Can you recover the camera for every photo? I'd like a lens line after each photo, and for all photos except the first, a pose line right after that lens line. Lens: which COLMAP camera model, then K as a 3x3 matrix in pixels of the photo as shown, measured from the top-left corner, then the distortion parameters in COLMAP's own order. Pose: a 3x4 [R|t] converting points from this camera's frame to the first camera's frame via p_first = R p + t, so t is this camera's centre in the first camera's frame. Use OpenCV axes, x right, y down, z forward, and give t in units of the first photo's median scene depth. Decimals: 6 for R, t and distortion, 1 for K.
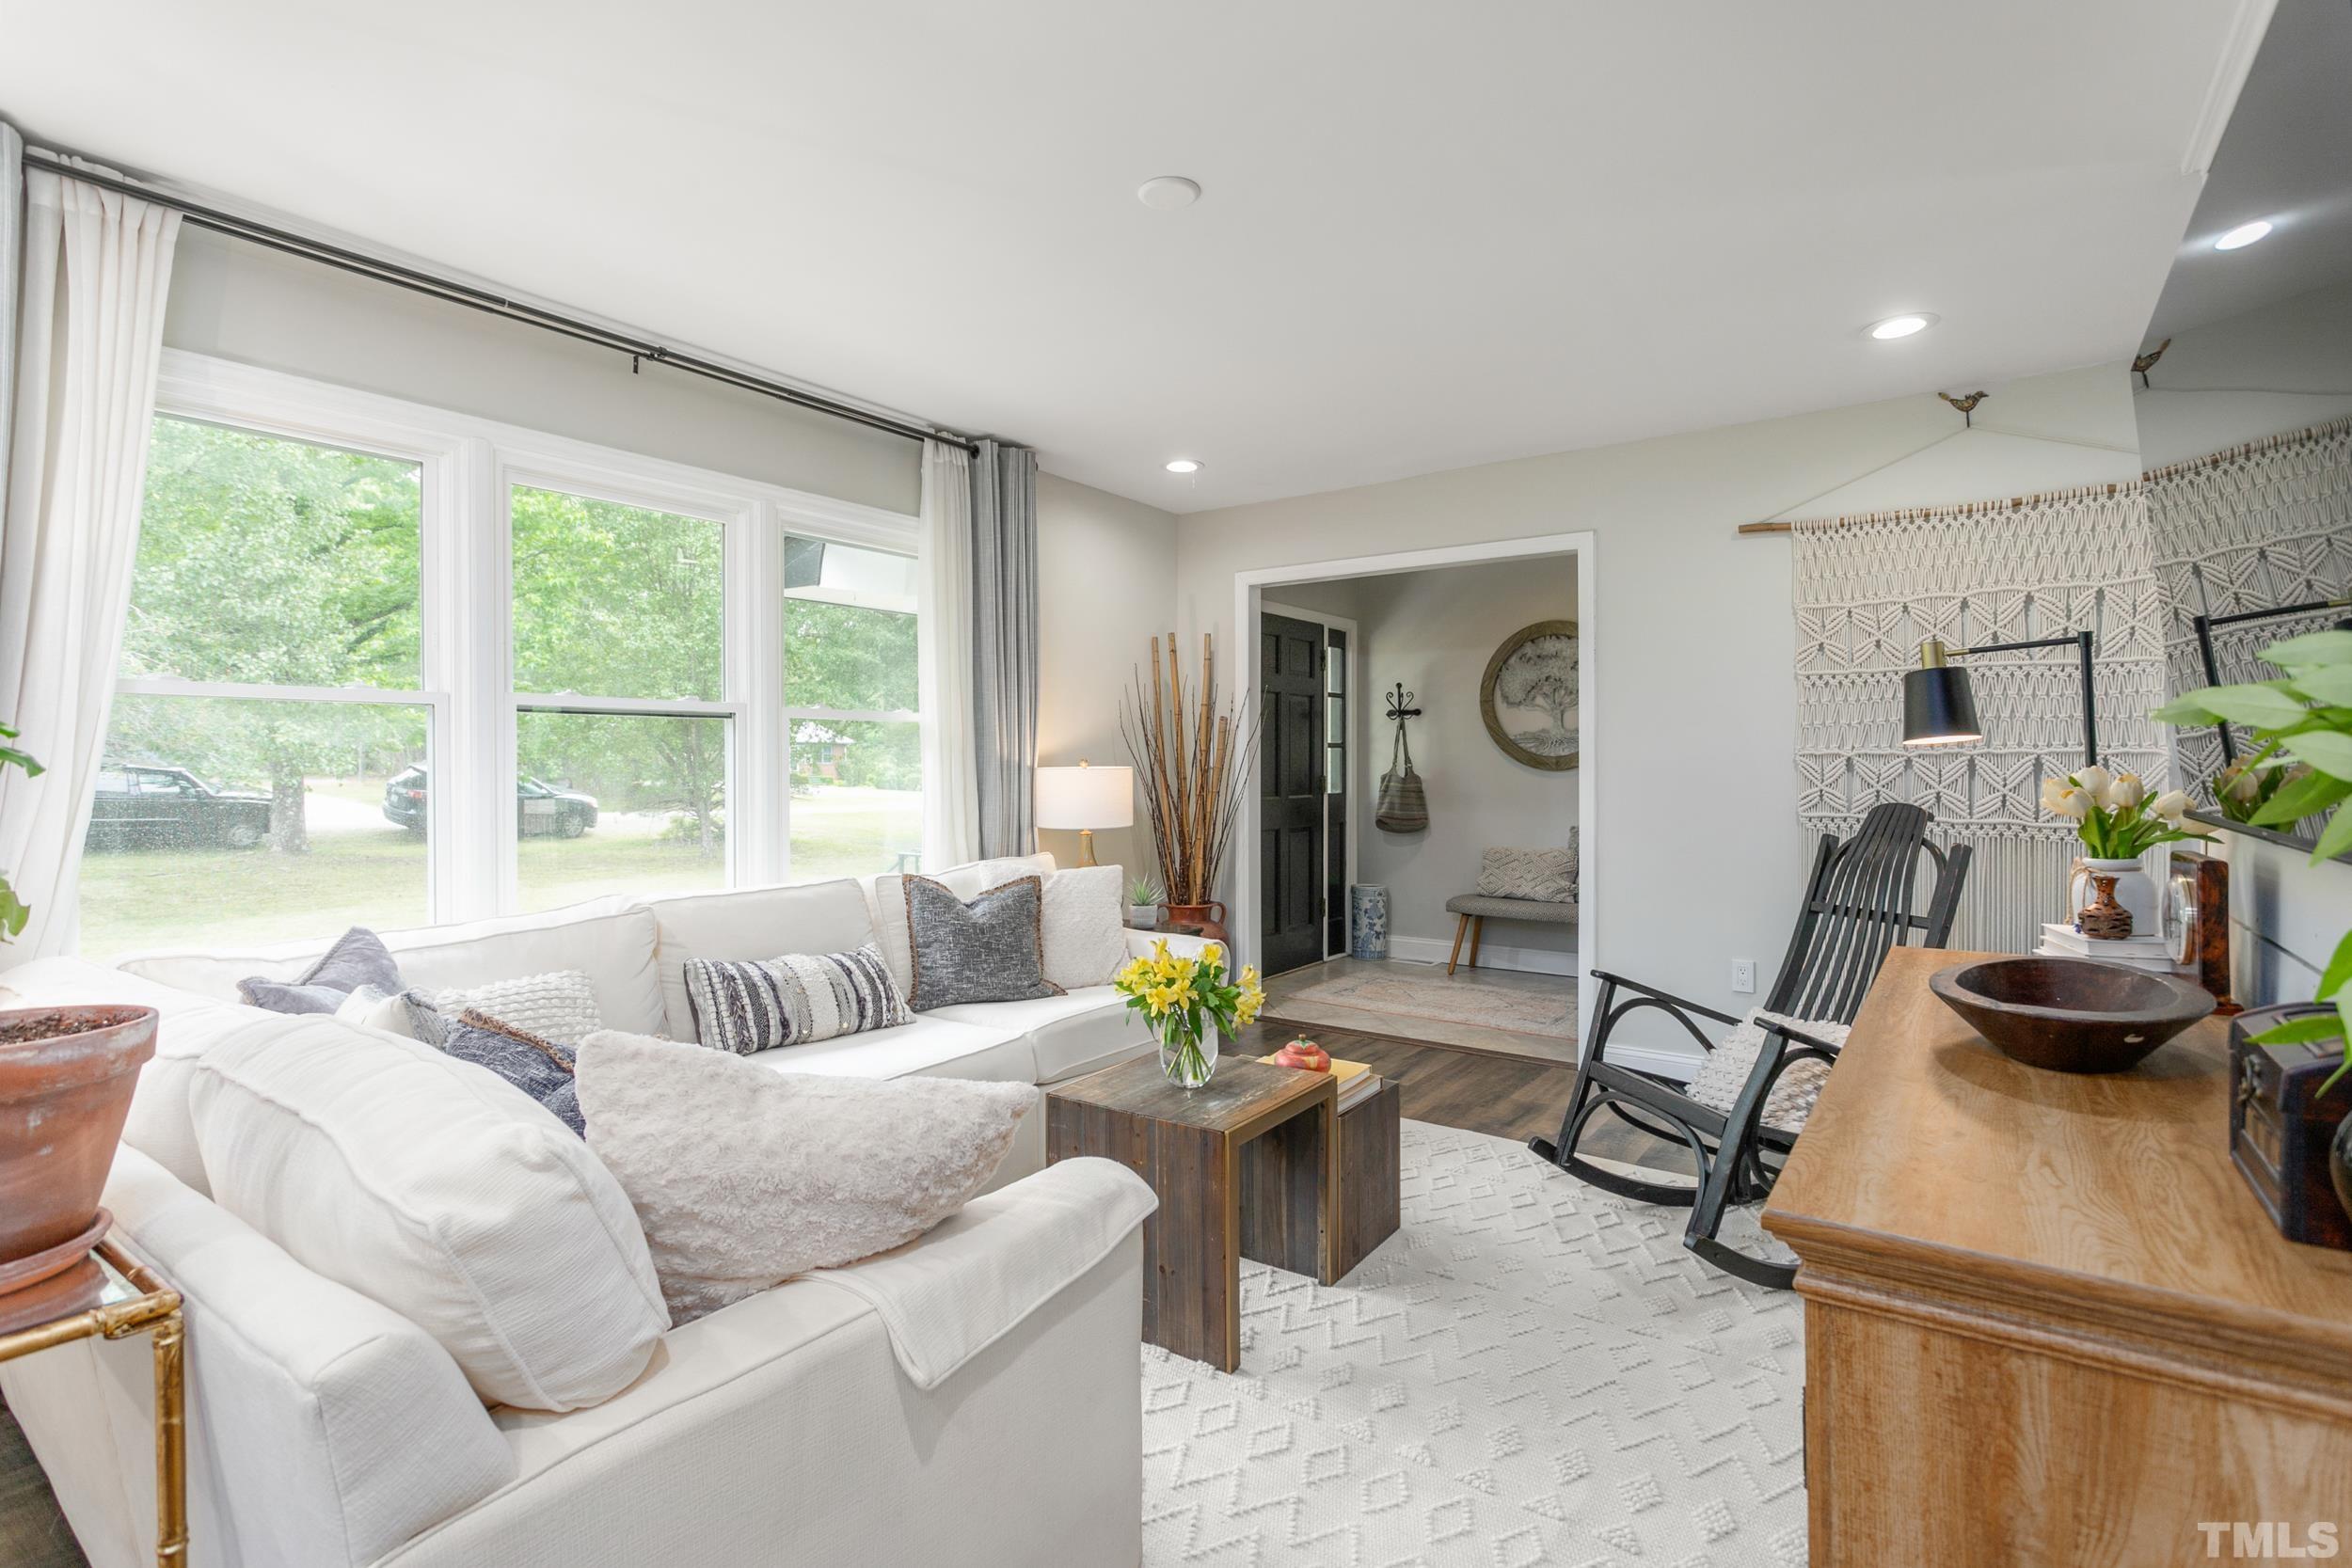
lens RADIAL K [[1131.9, 0, 1172.9], [0, 1131.9, 773.9], [0, 0, 1]] dist [-0.002531, 0.002037]
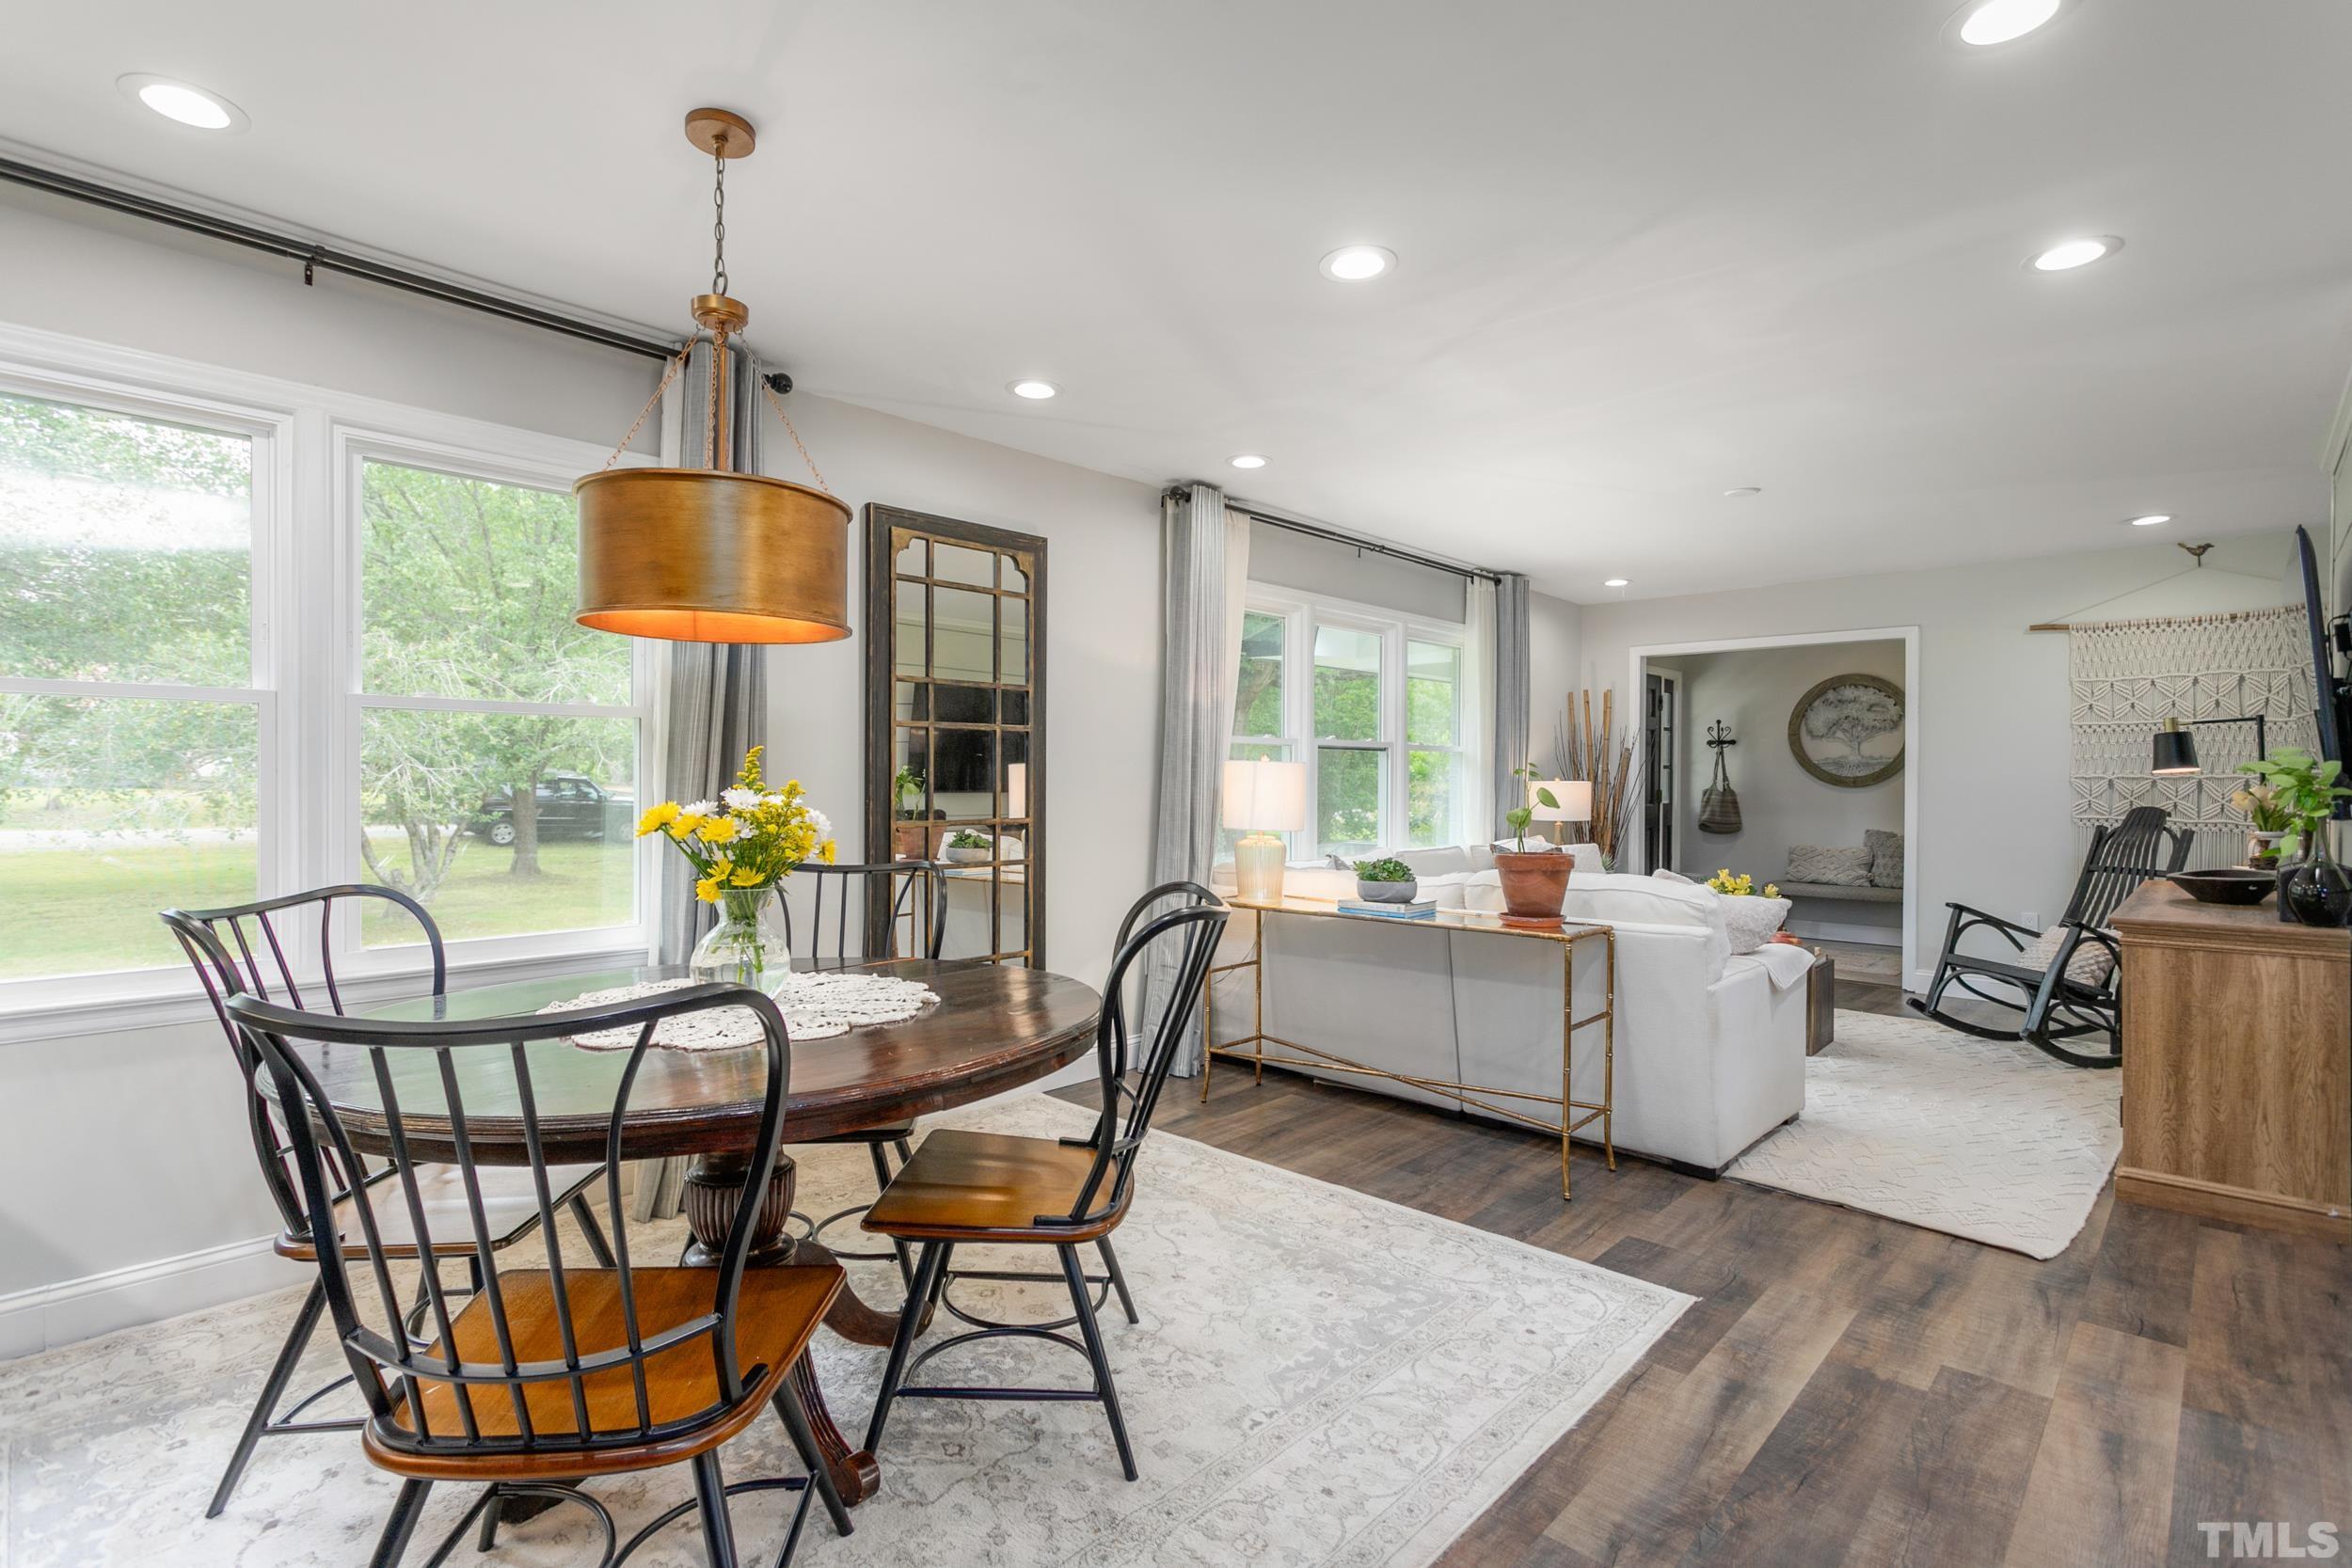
lens RADIAL K [[1128.4, 0, 1158.5], [0, 1128.4, 787.1], [0, 0, 1]] dist [0.003137, -0.000839]
pose [[0.989890, 0.010722, -0.141432, -0.326544], [-0.010979, 0.999939, -0.001036, 0.008052], [0.141412, 0.002578, 0.989947, -0.493586]]
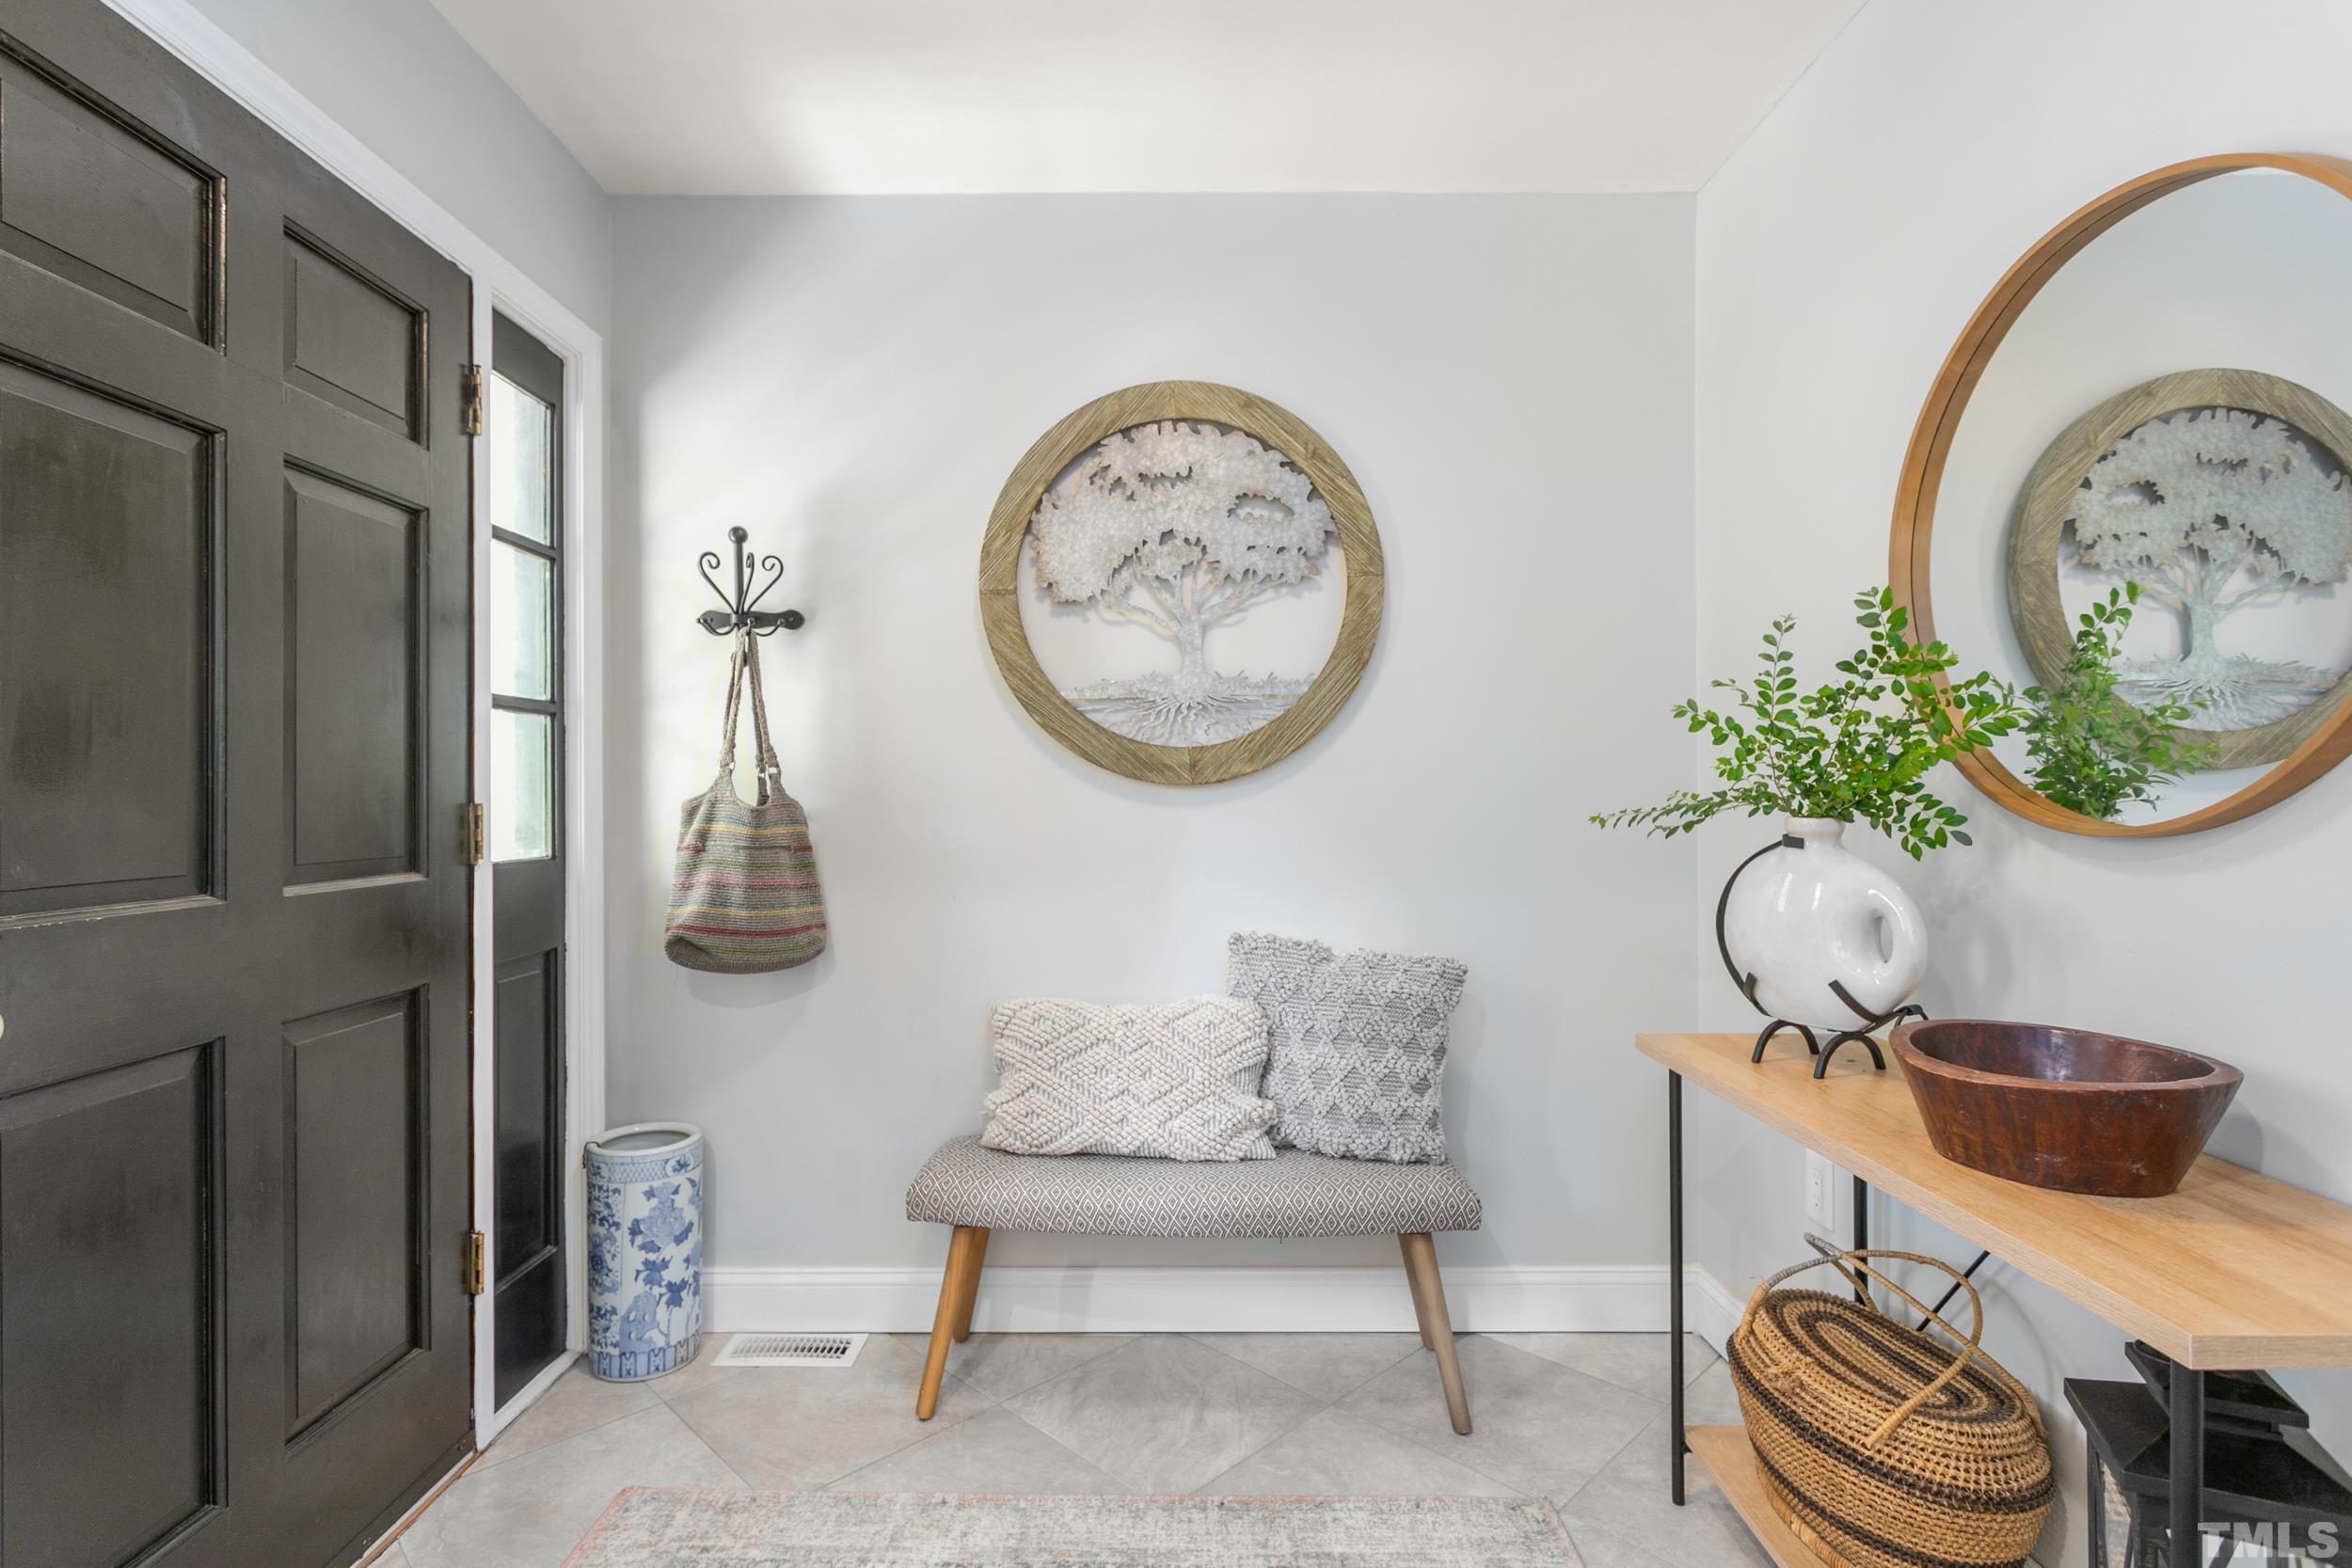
lens RADIAL K [[1131.9, 0, 1159.1], [0, 1131.9, 788.4], [0, 0, 1]] dist [-0.002531, 0.002037]
pose [[0.819394, 0.000305, 0.573231, 0.137525], [0.006077, 0.999939, -0.009218, 0.001741], [-0.573199, 0.011037, 0.819342, 0.824709]]
